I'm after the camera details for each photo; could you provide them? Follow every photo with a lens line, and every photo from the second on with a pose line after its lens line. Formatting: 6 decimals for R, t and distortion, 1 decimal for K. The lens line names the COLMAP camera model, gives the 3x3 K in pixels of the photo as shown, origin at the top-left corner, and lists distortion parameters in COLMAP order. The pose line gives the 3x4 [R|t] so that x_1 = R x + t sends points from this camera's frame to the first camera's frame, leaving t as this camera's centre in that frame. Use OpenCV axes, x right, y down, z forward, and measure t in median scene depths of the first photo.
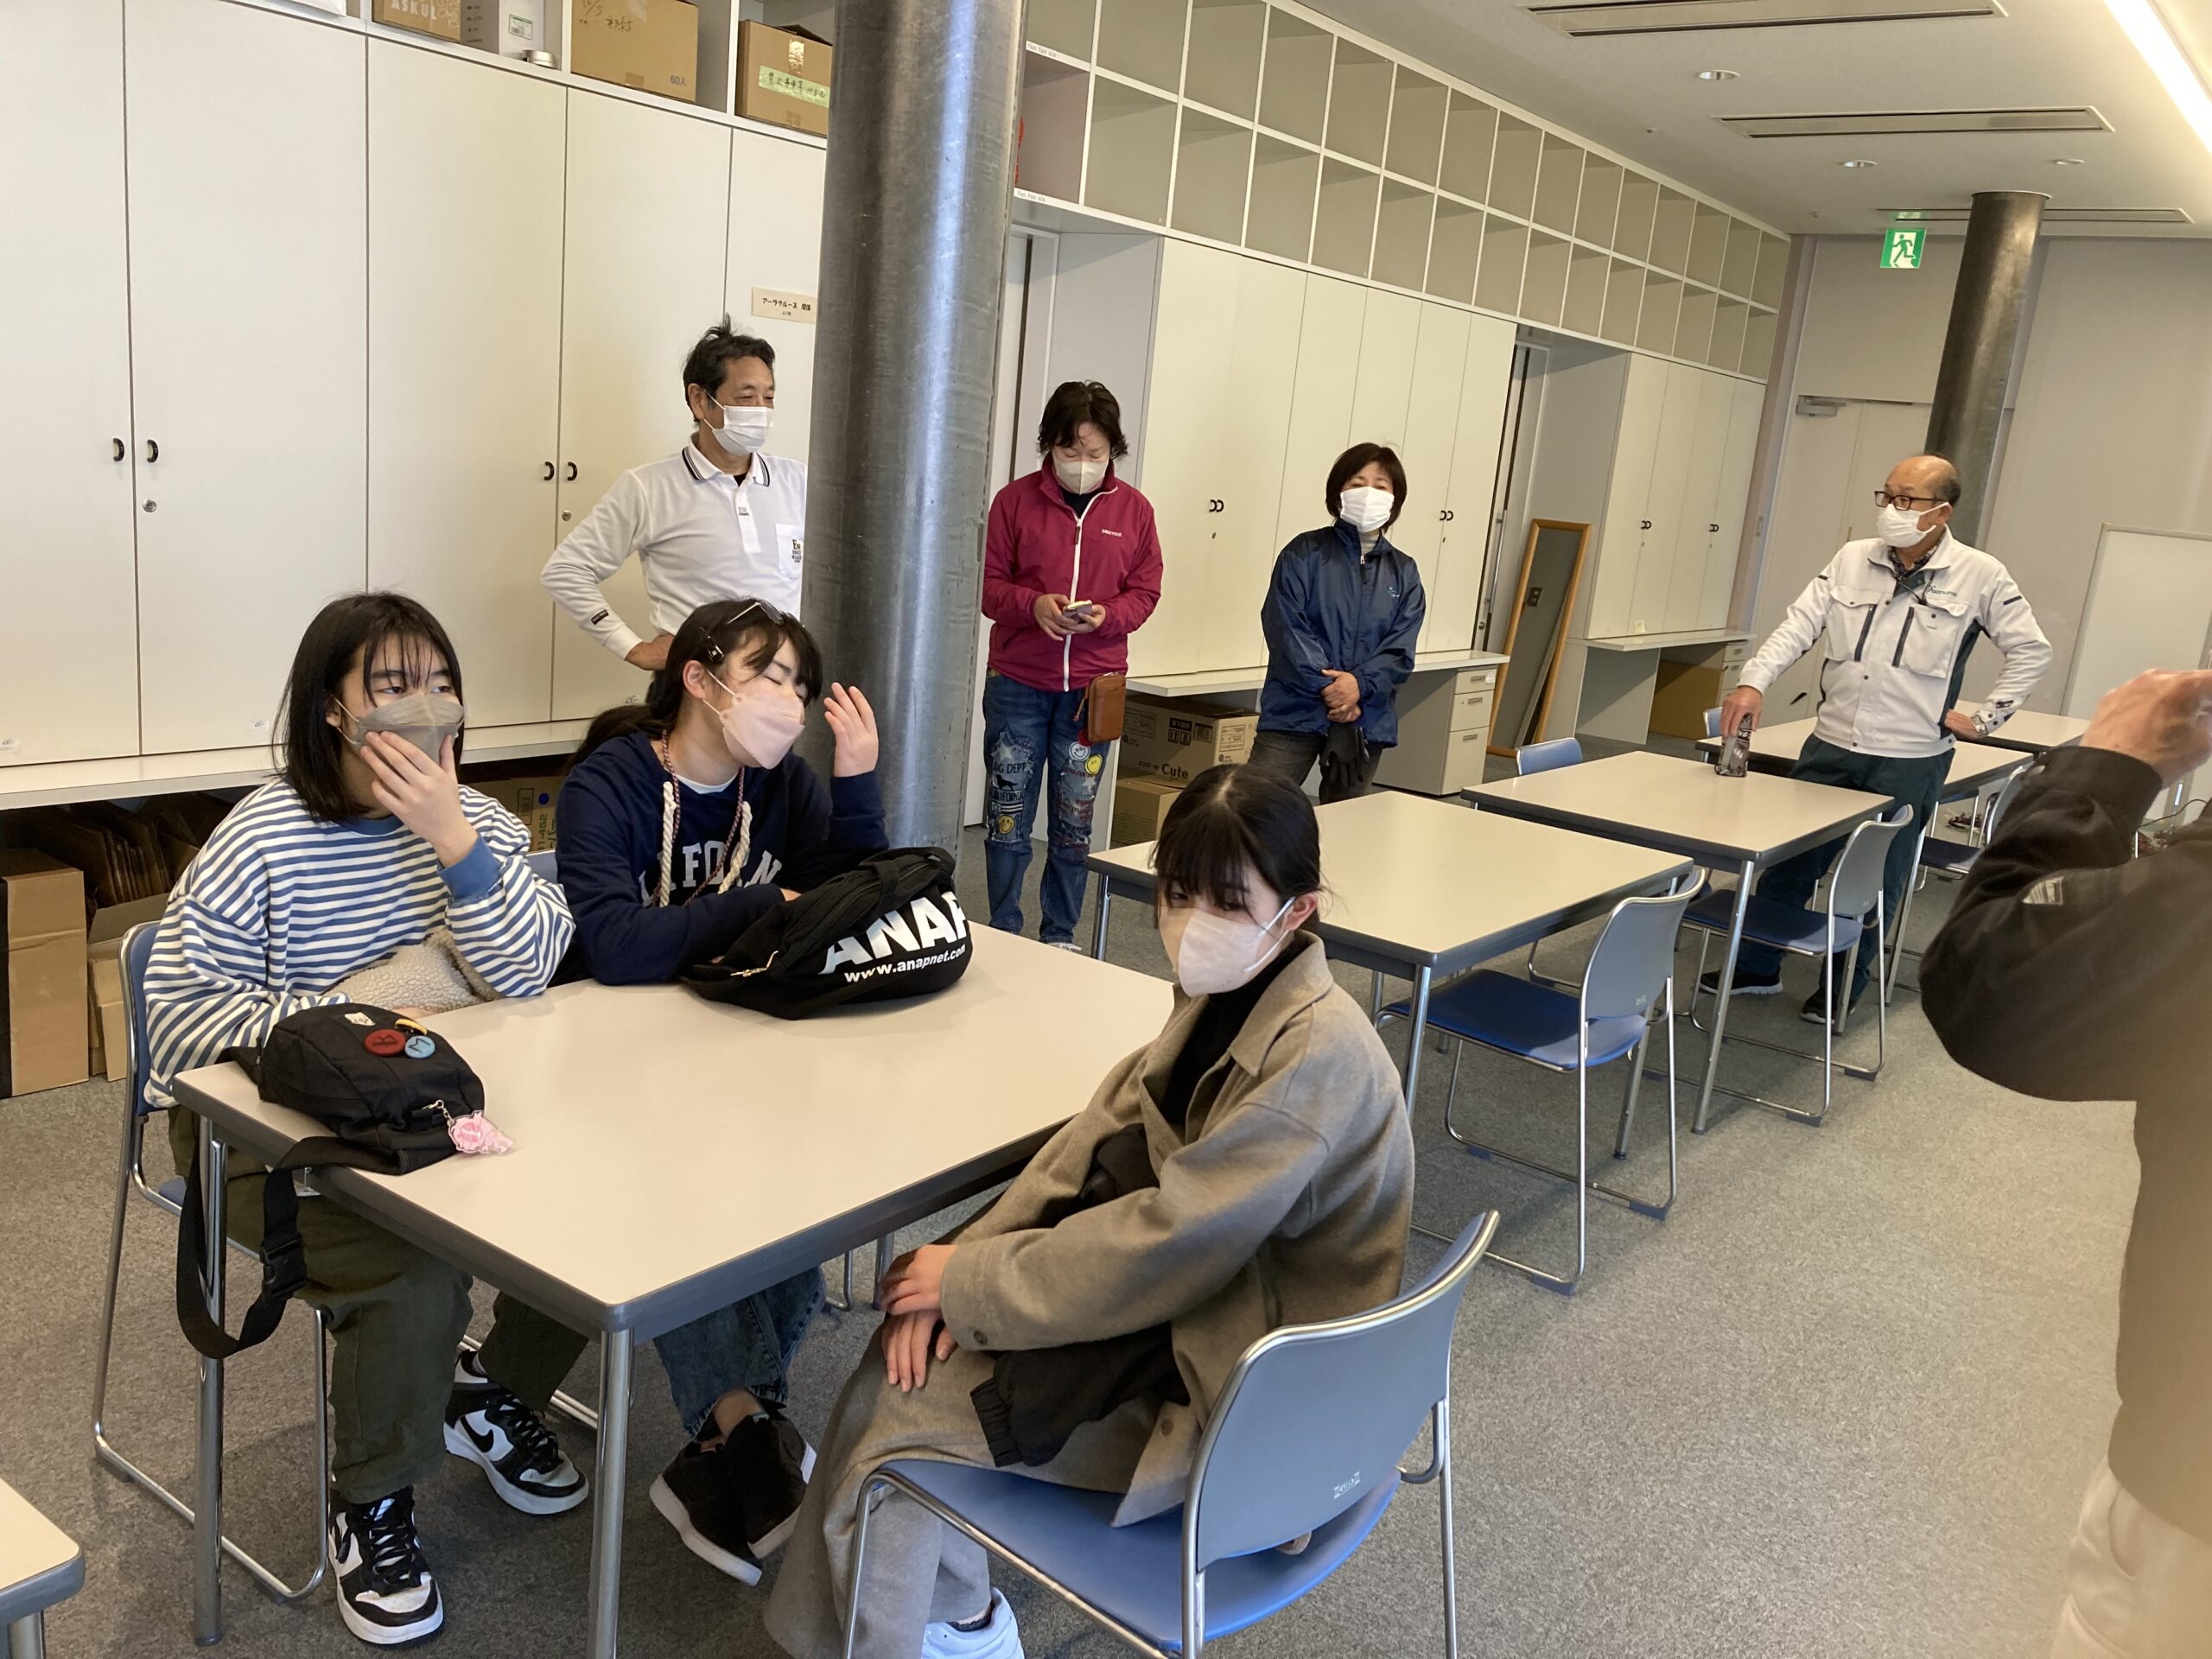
lens RADIAL K [[1822.9, 0, 1108.3], [0, 1822.9, 830.4], [0, 0, 1]] dist [0.007144, 0.002187]
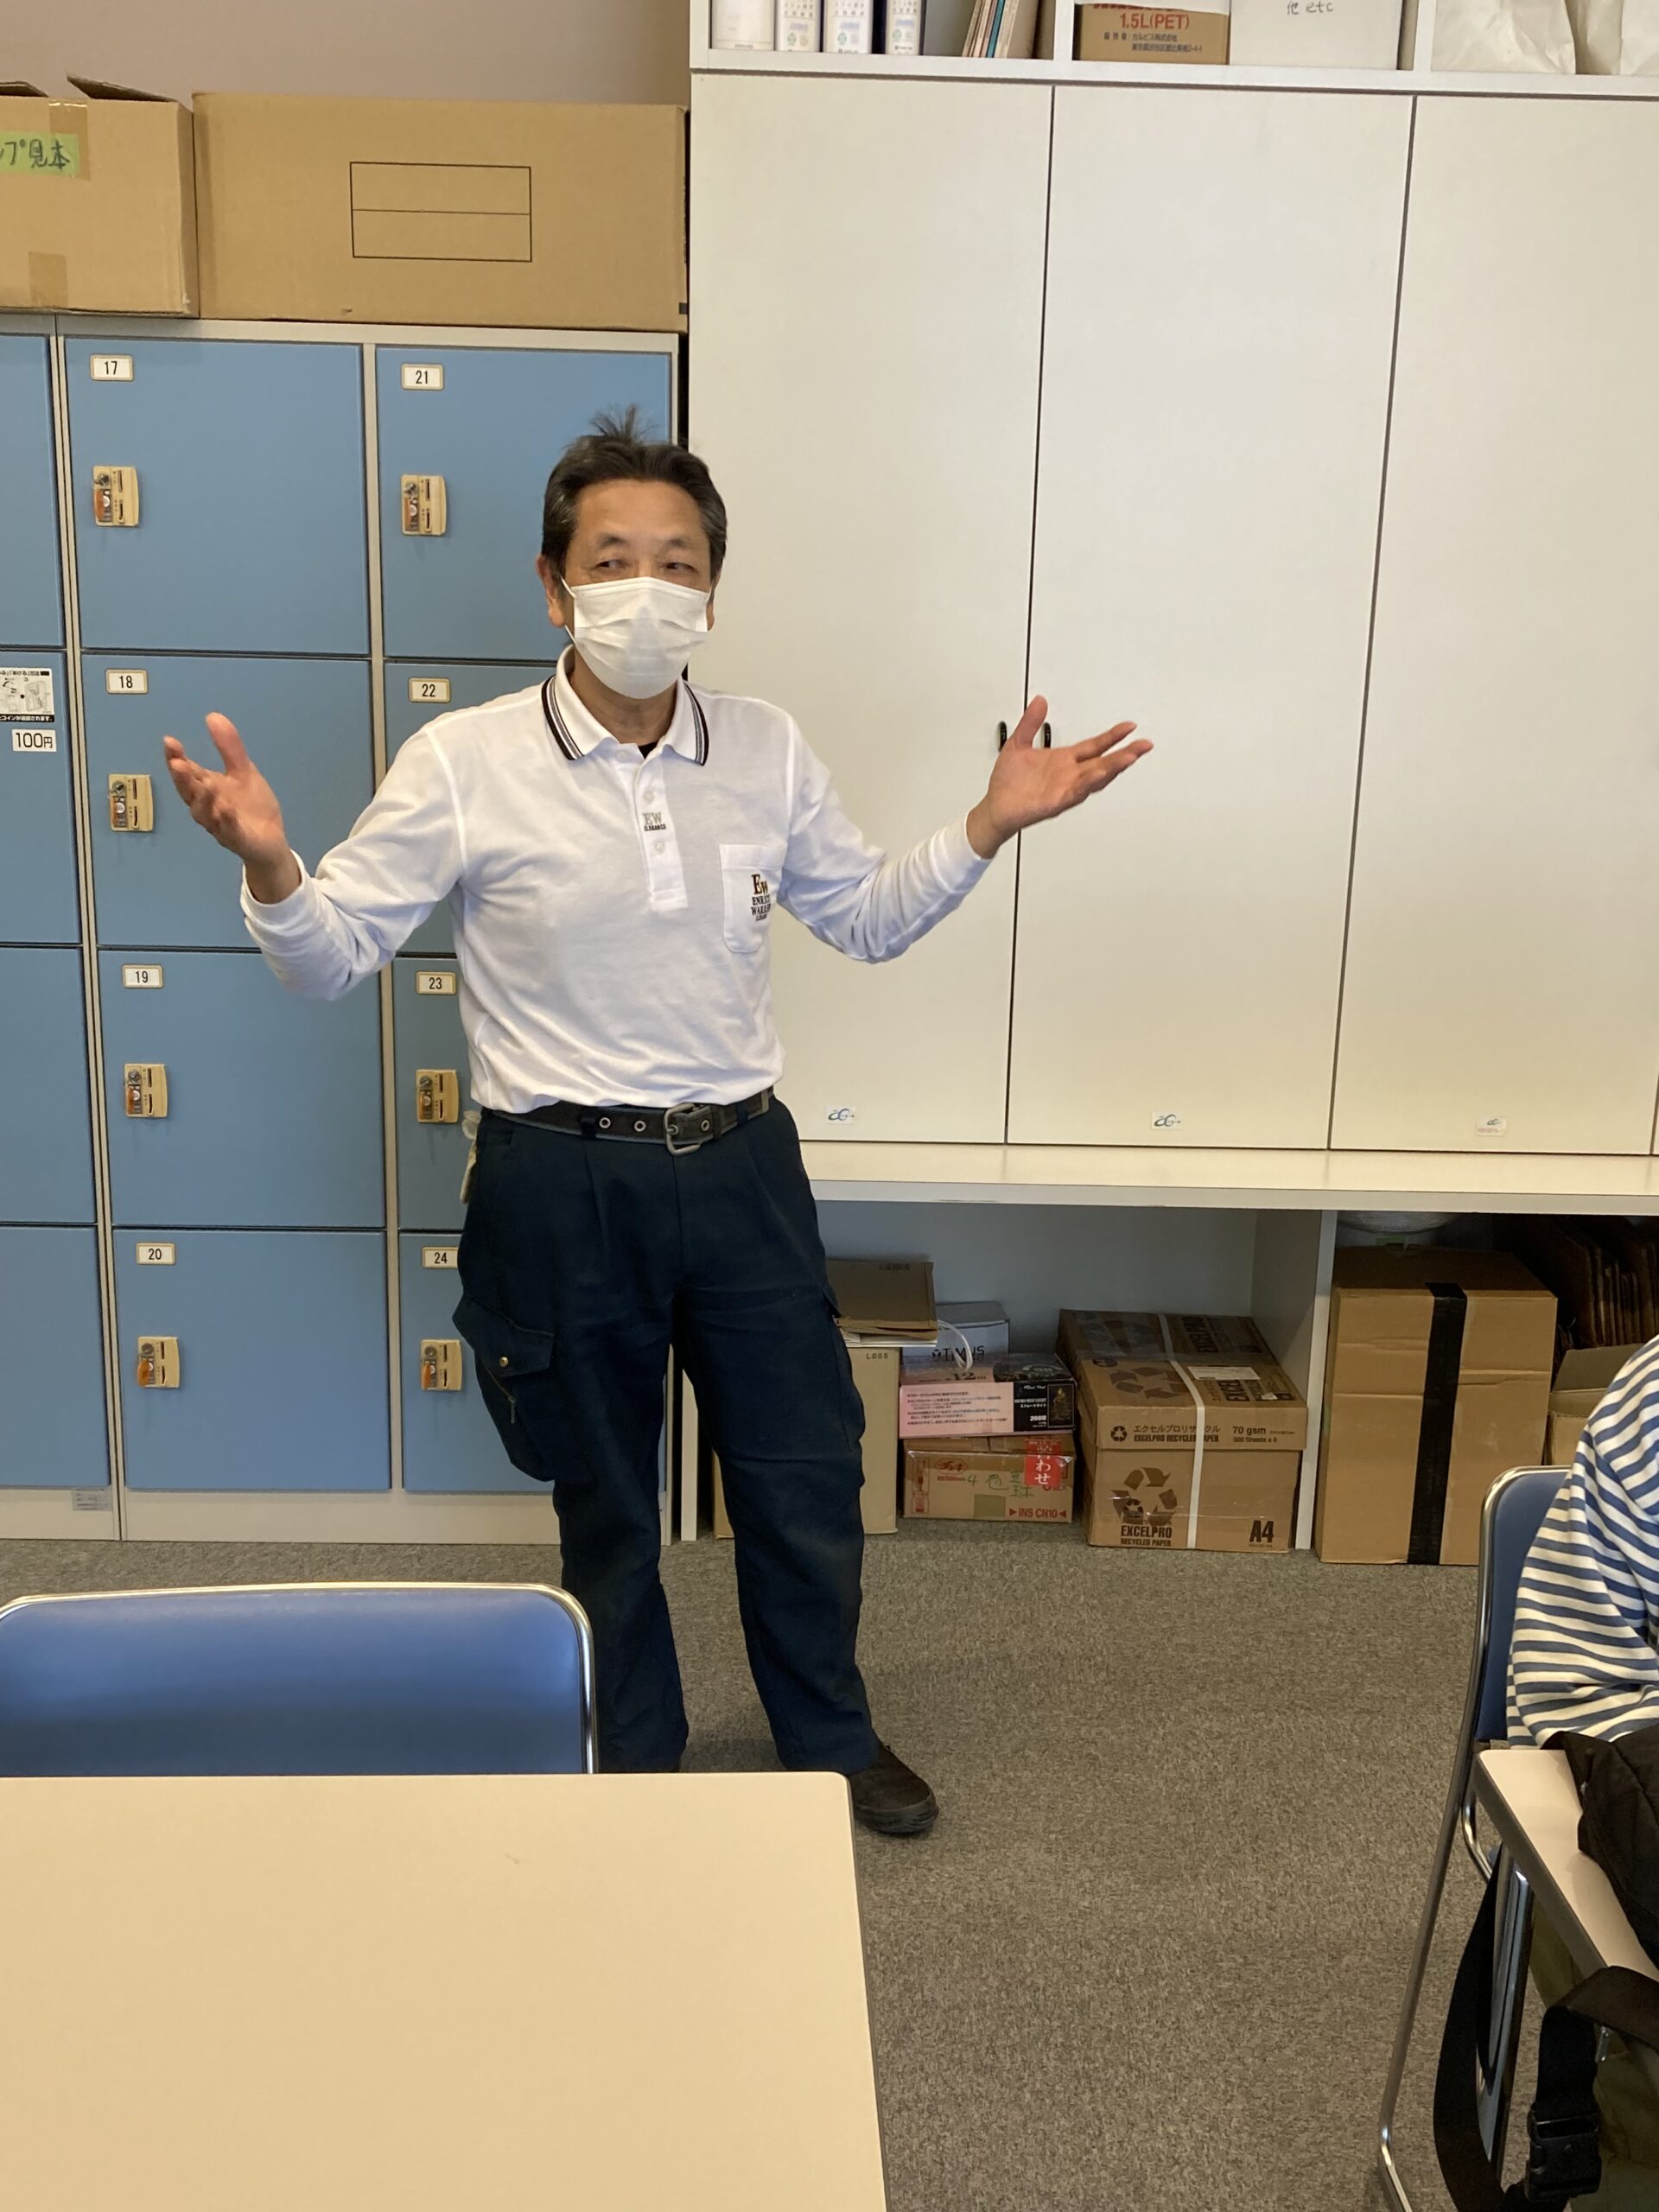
lens RADIAL K [[2247.4, 0, 829.1], [0, 2247.4, 1108.4], [0, 0, 1]] dist [-0.017938, 0.000000]
pose [[0.631693, 0.102790, -0.768374, -0.039518], [-0.128243, 0.991370, 0.027192, -0.043777], [0.764538, 0.081362, 0.639423, 0.160786]]
